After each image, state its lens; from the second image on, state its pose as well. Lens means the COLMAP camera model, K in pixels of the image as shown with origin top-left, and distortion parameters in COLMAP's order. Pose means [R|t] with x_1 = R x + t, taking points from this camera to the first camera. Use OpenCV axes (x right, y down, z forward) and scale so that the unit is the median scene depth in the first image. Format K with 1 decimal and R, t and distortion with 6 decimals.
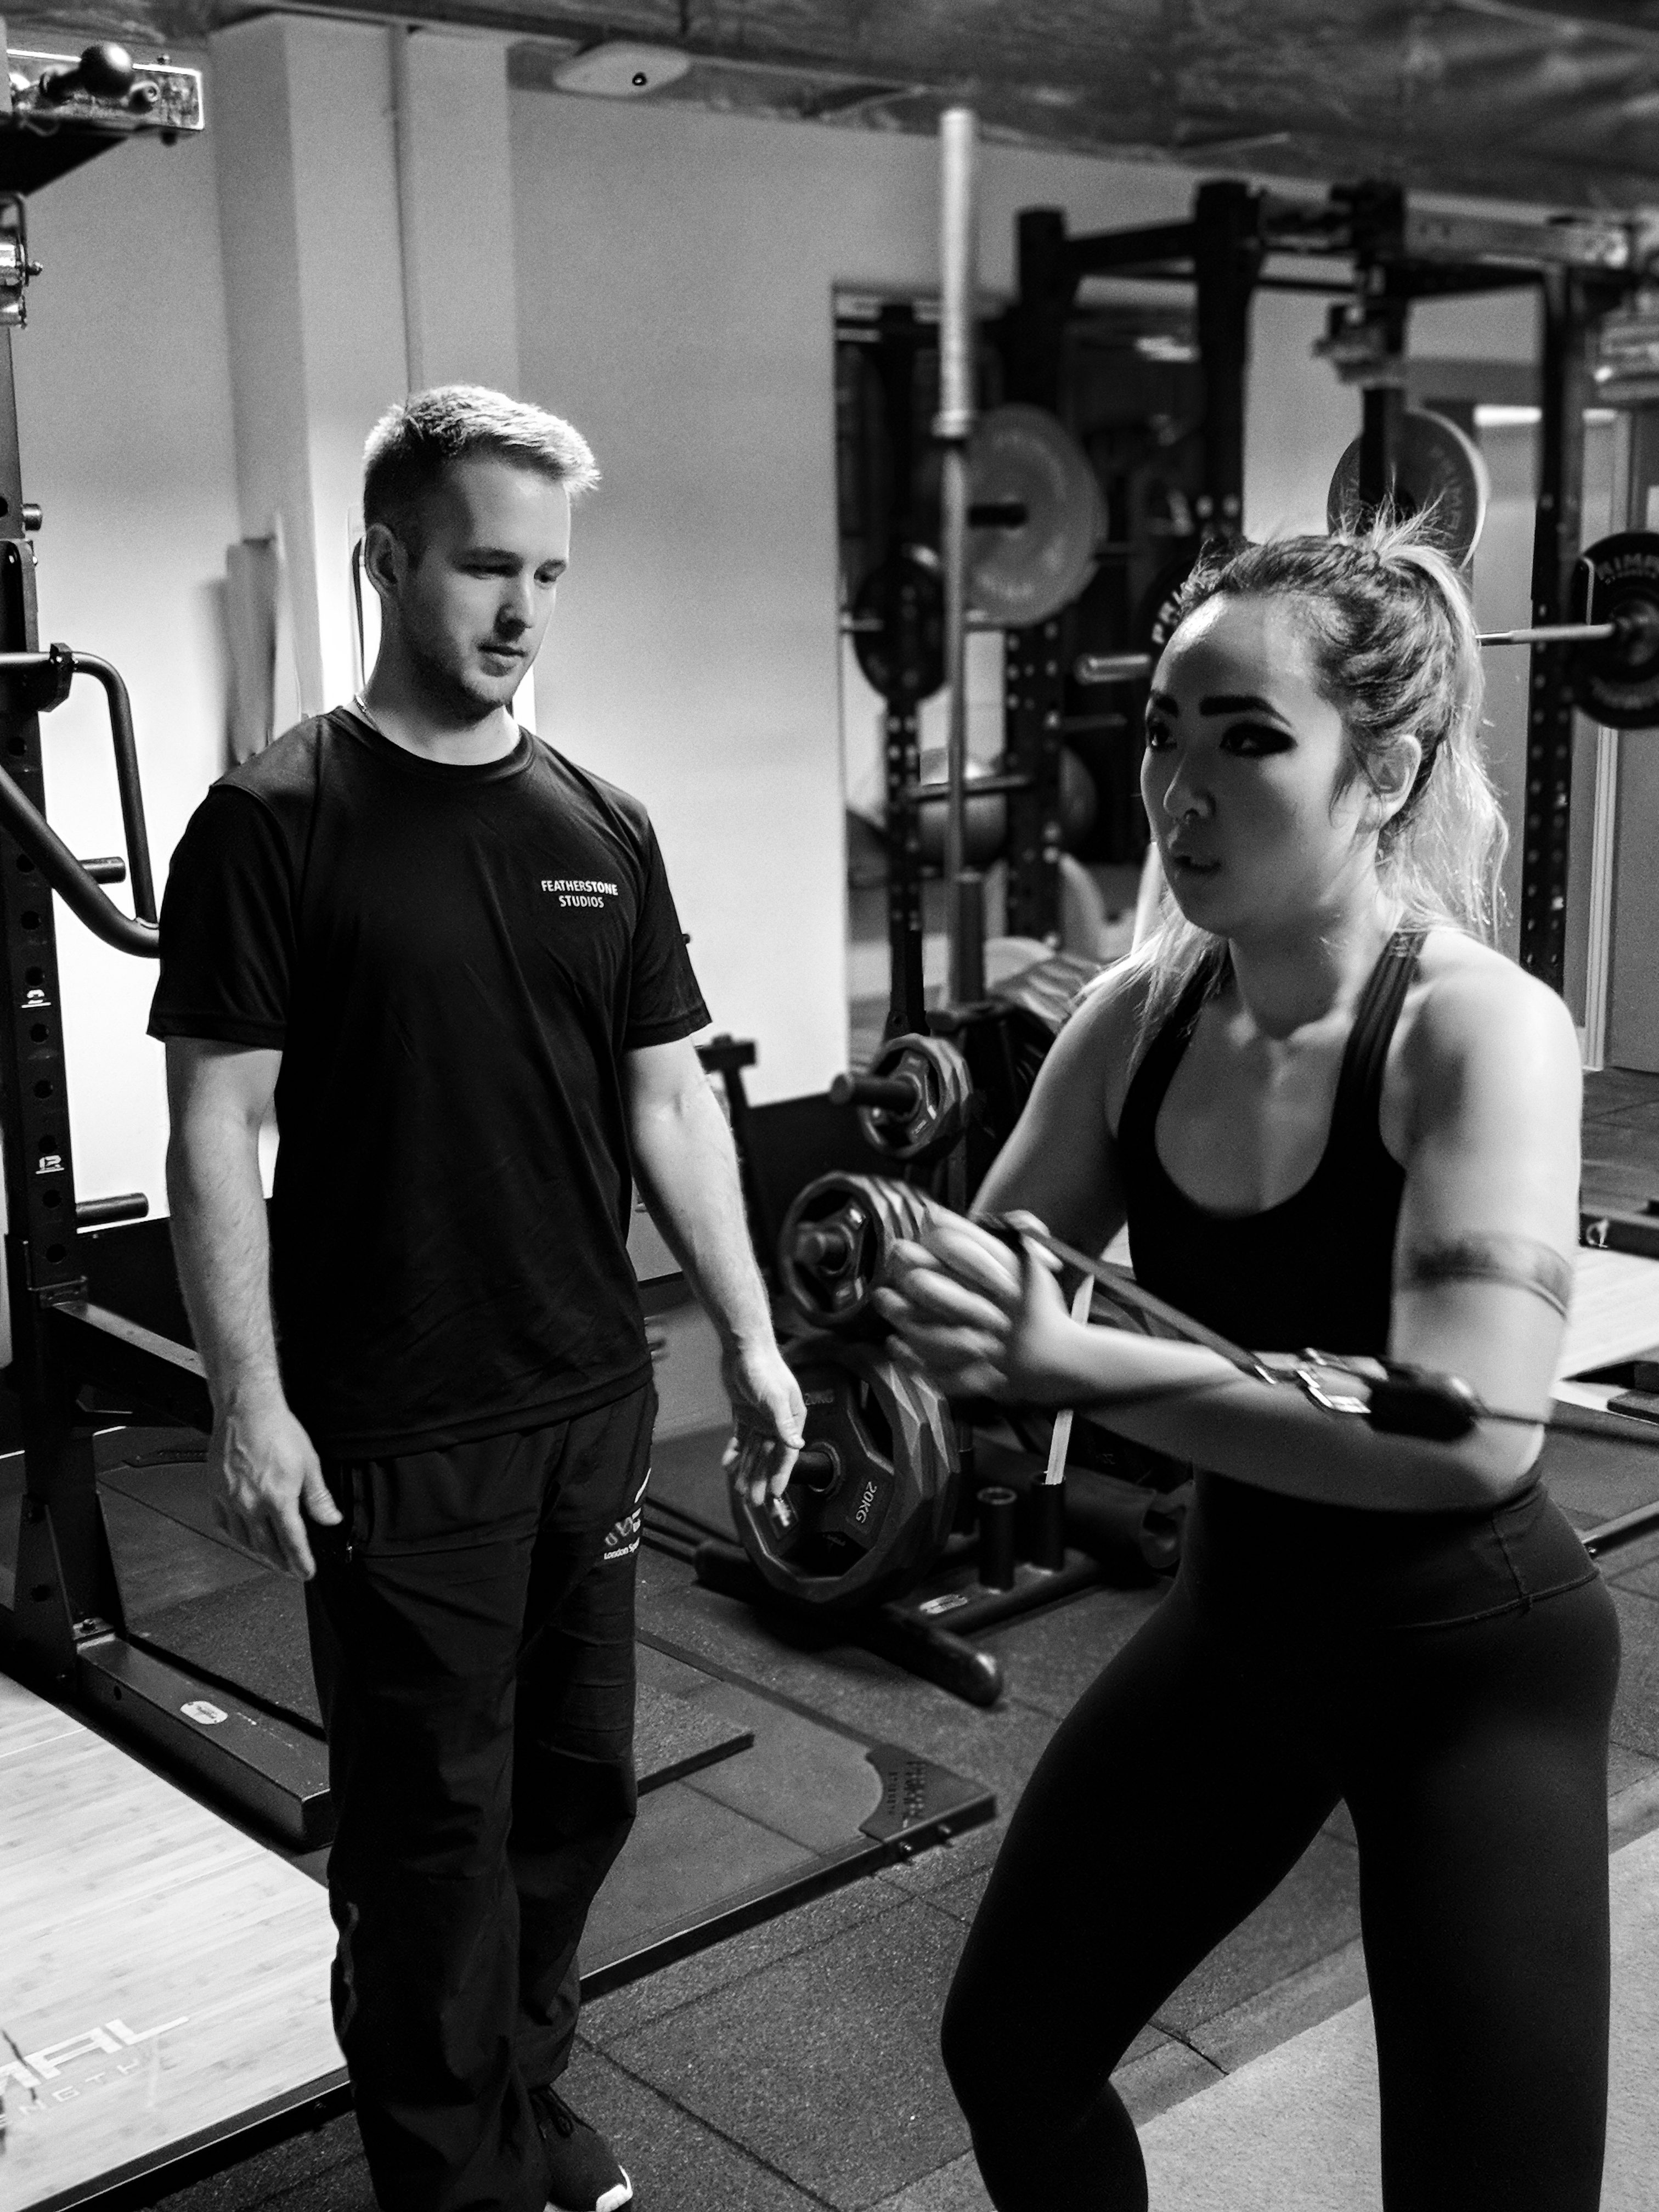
lens RADIAL K [[2612.1, 0, 829.0], [0, 2612.1, 1164.4], [0, 0, 1]] dist [0.010411, -0.019966]
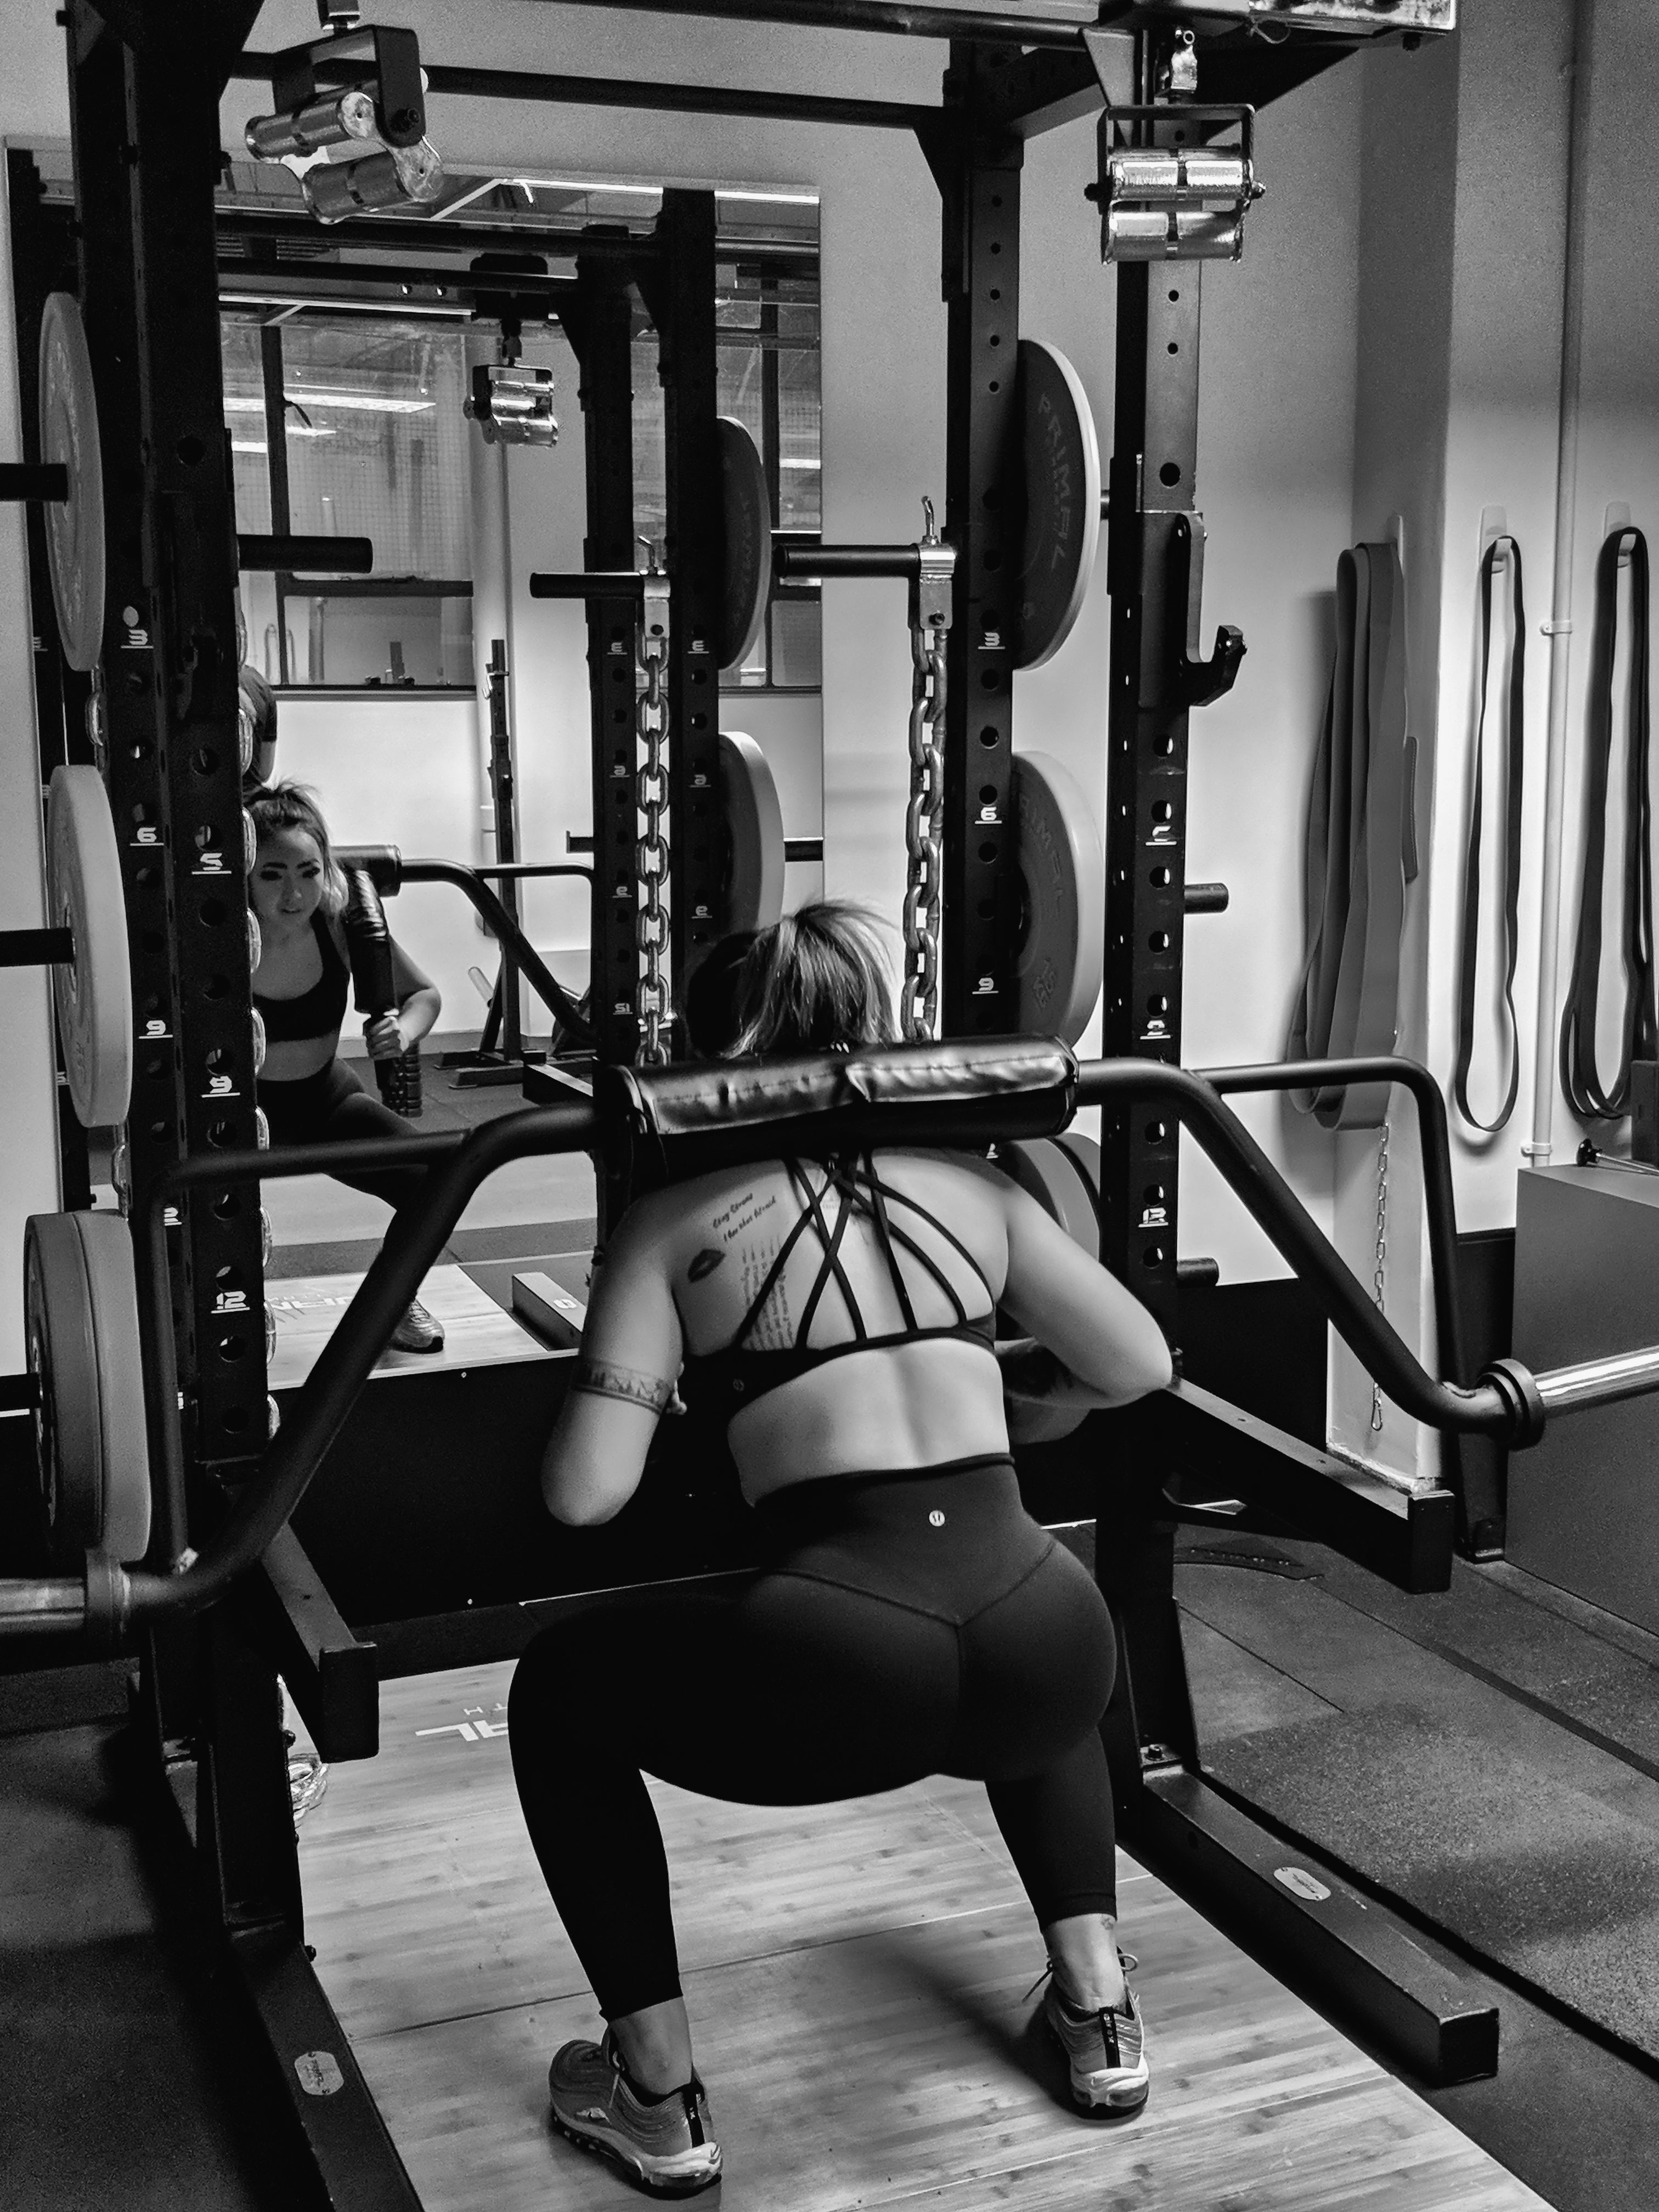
lens RADIAL K [[2605.6, 0, 828.9], [0, 2605.6, 1104.3], [0, 0, 1]] dist [0.109995, -0.229931]
pose [[0.945749, 0.064028, -0.318527, -0.130265], [-0.082511, 0.995580, -0.044860, 0.011029], [0.314247, 0.068708, 0.946852, 0.135120]]
